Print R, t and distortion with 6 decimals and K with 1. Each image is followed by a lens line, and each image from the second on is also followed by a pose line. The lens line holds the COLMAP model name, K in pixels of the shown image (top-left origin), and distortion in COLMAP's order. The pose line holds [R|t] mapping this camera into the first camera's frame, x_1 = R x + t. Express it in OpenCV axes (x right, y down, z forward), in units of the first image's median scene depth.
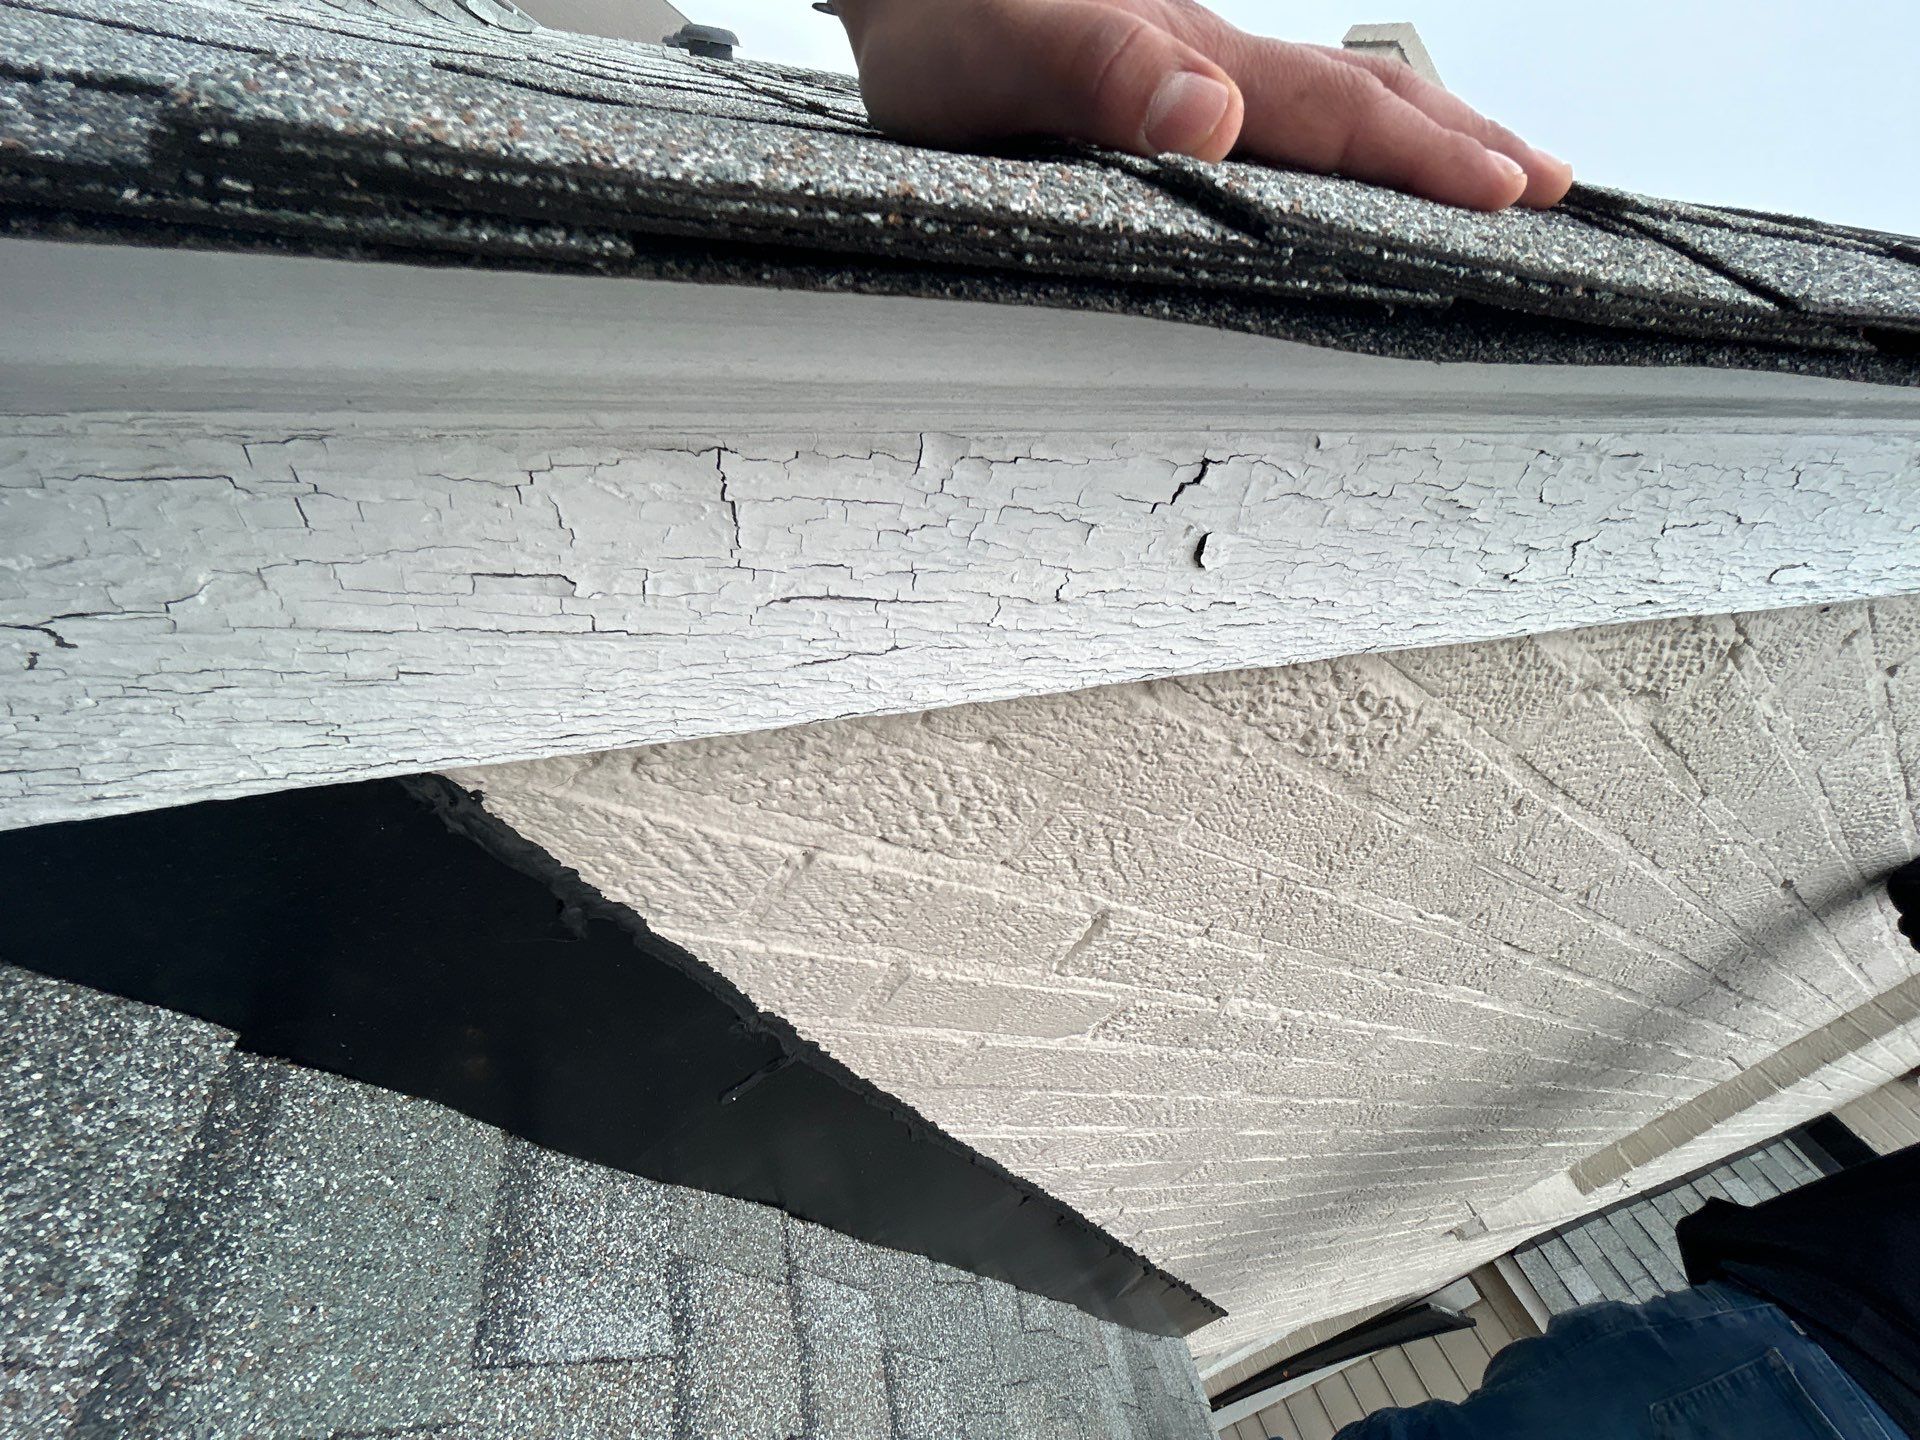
lens RADIAL K [[773.6, 0, 960.0], [0, 773.6, 720.0], [0, 0, 1]] dist [0.001161, -0.000675]
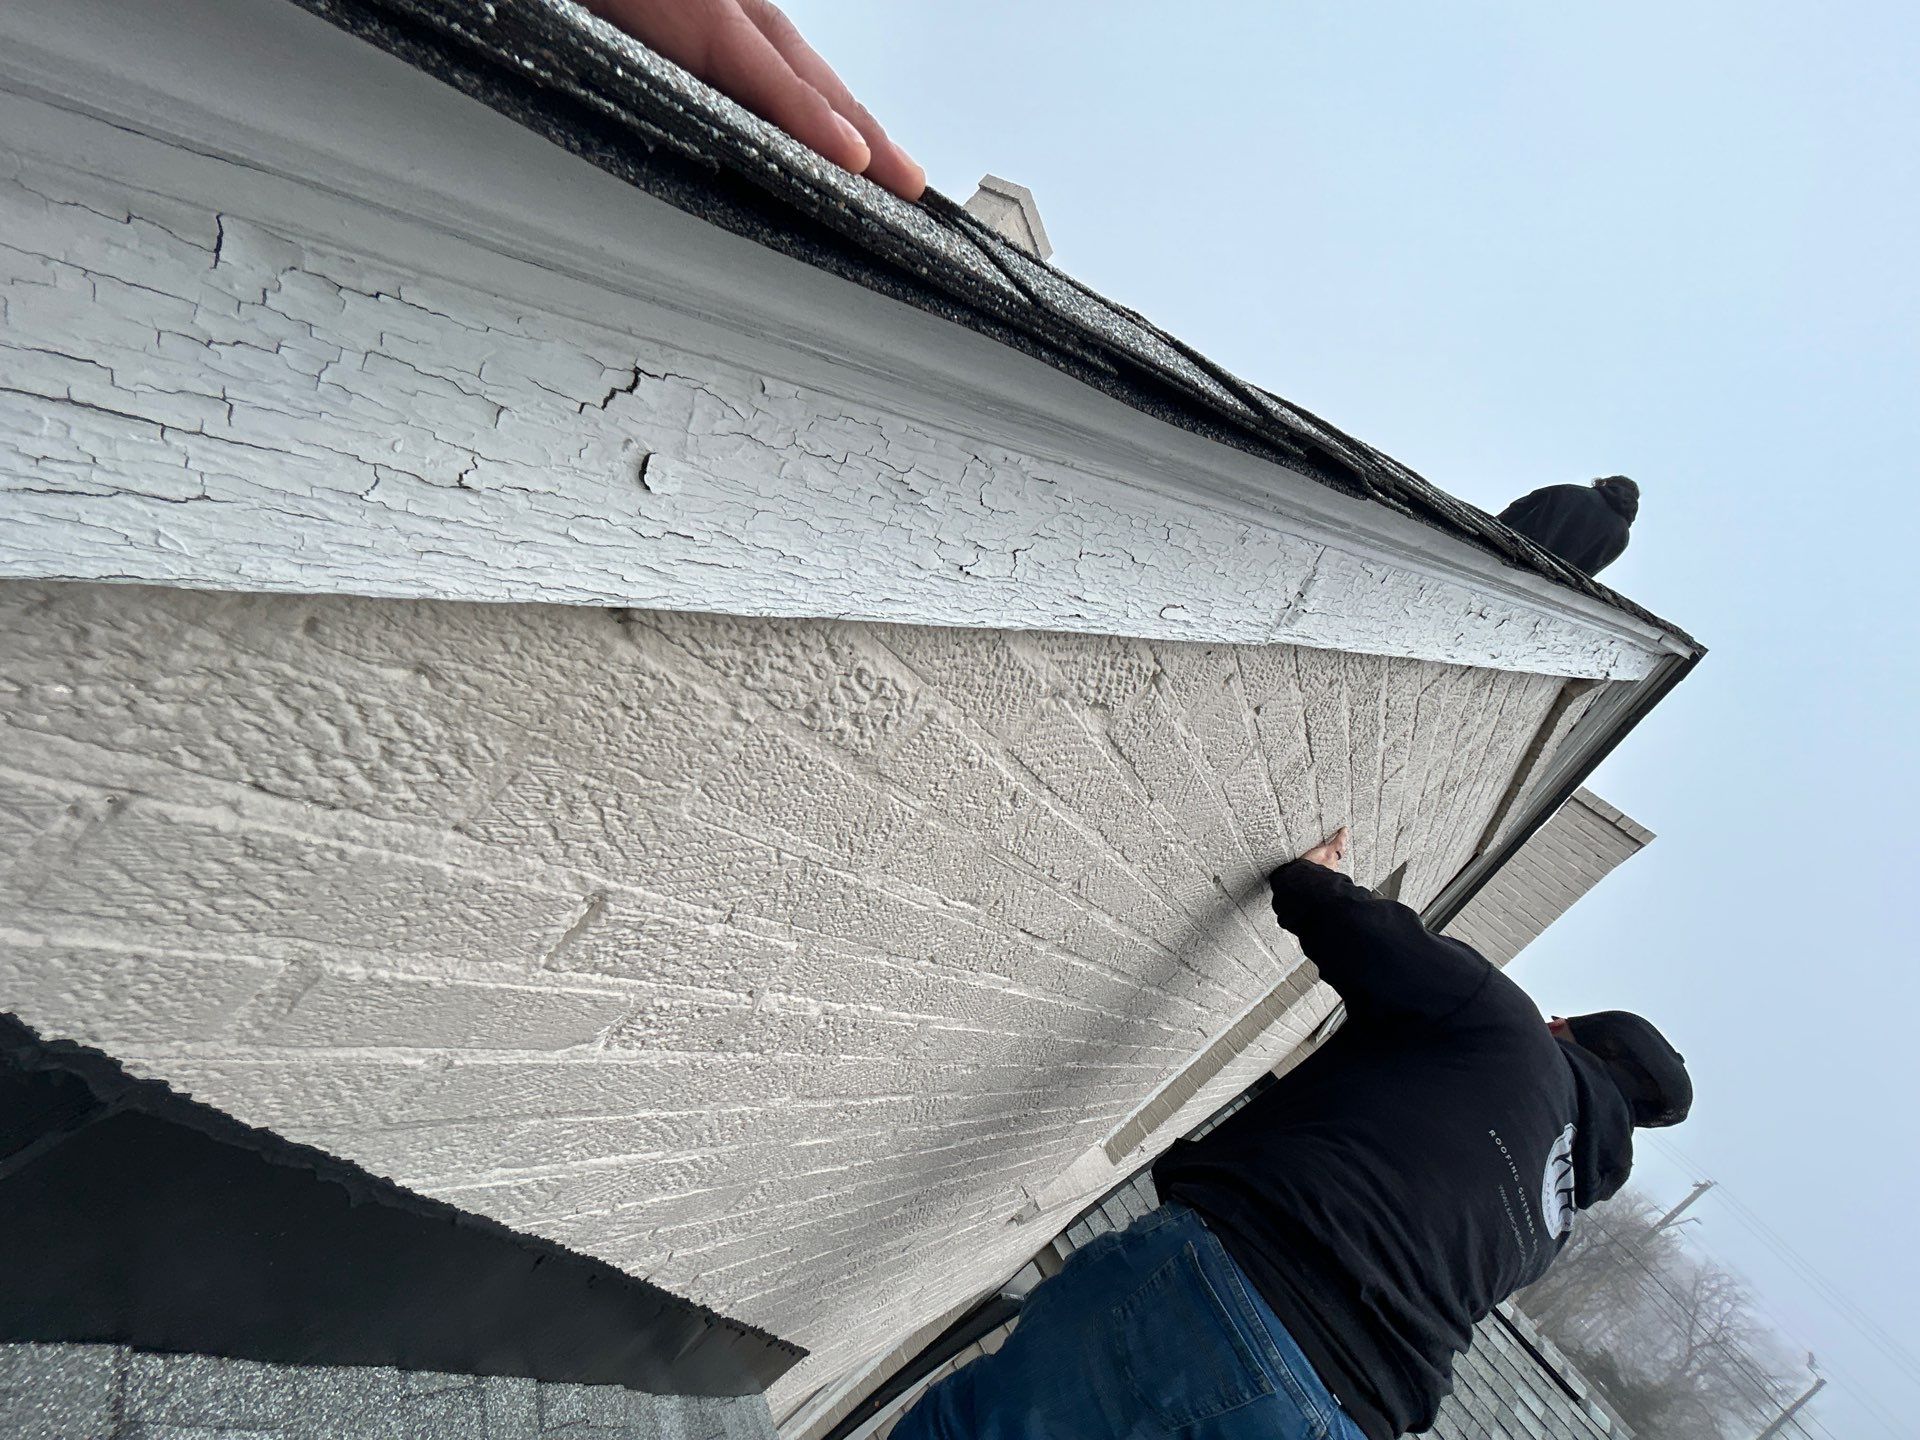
lens RADIAL K [[775.0, 0, 960.0], [0, 775.0, 720.0], [0, 0, 1]] dist [-0.004145, 0.004557]
pose [[0.899585, 0.064063, 0.432021, 0.185487], [-0.038658, 0.996981, -0.067343, 0.102695], [-0.435031, 0.043880, 0.899346, -0.029528]]
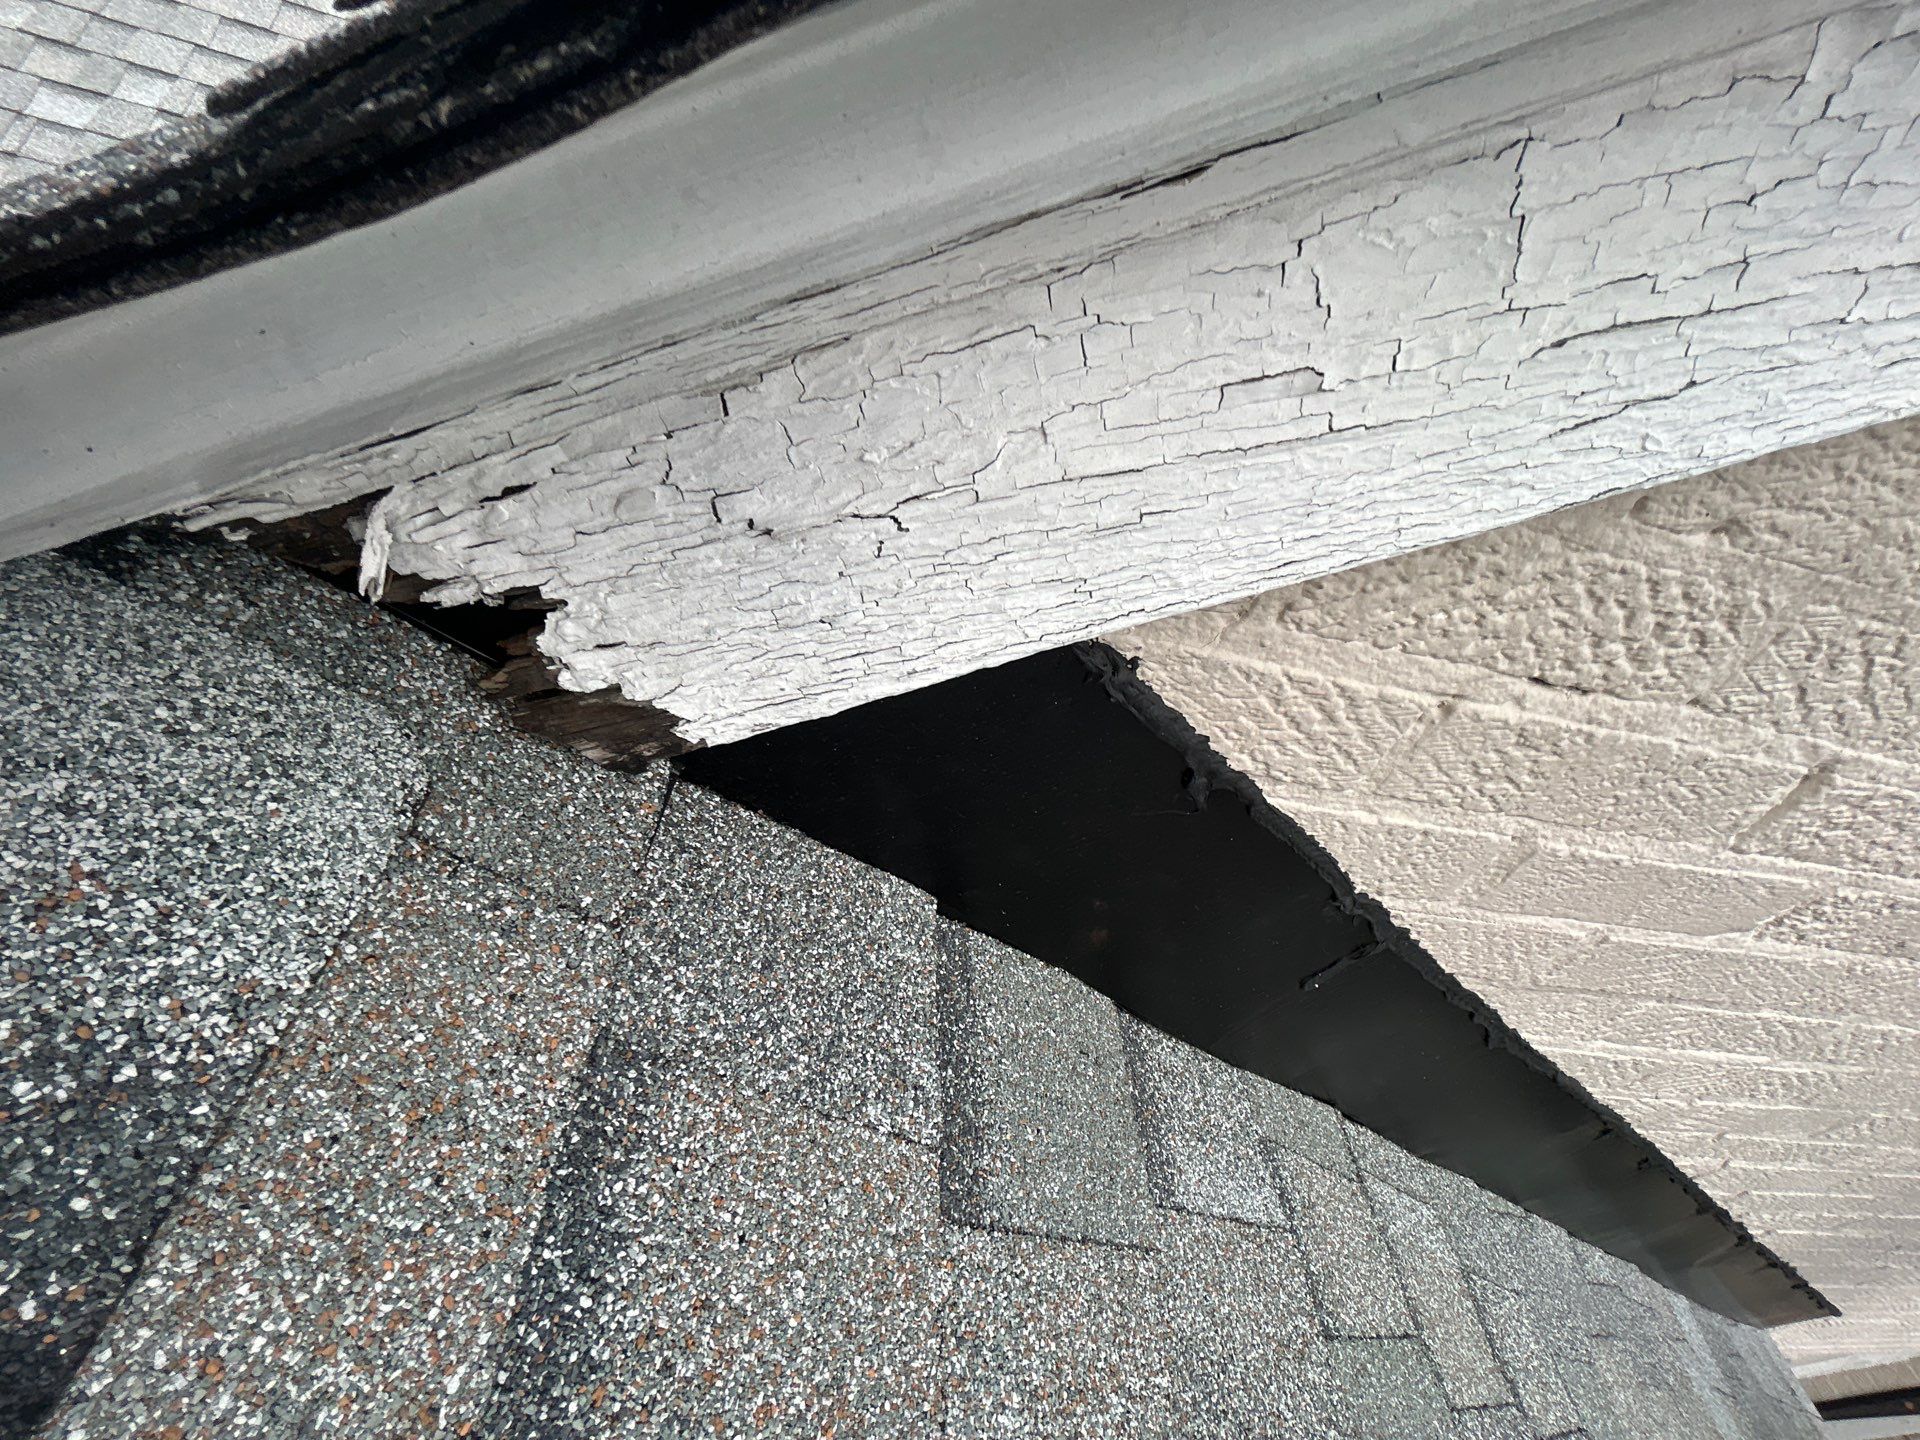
lens RADIAL K [[773.6, 0, 960.0], [0, 773.6, 720.0], [0, 0, 1]] dist [0.001161, -0.000675]
pose [[0.901829, -0.102549, -0.419748, -0.291051], [0.137667, 0.988997, 0.054155, 0.060399], [0.409576, -0.106624, 0.906024, -0.012723]]
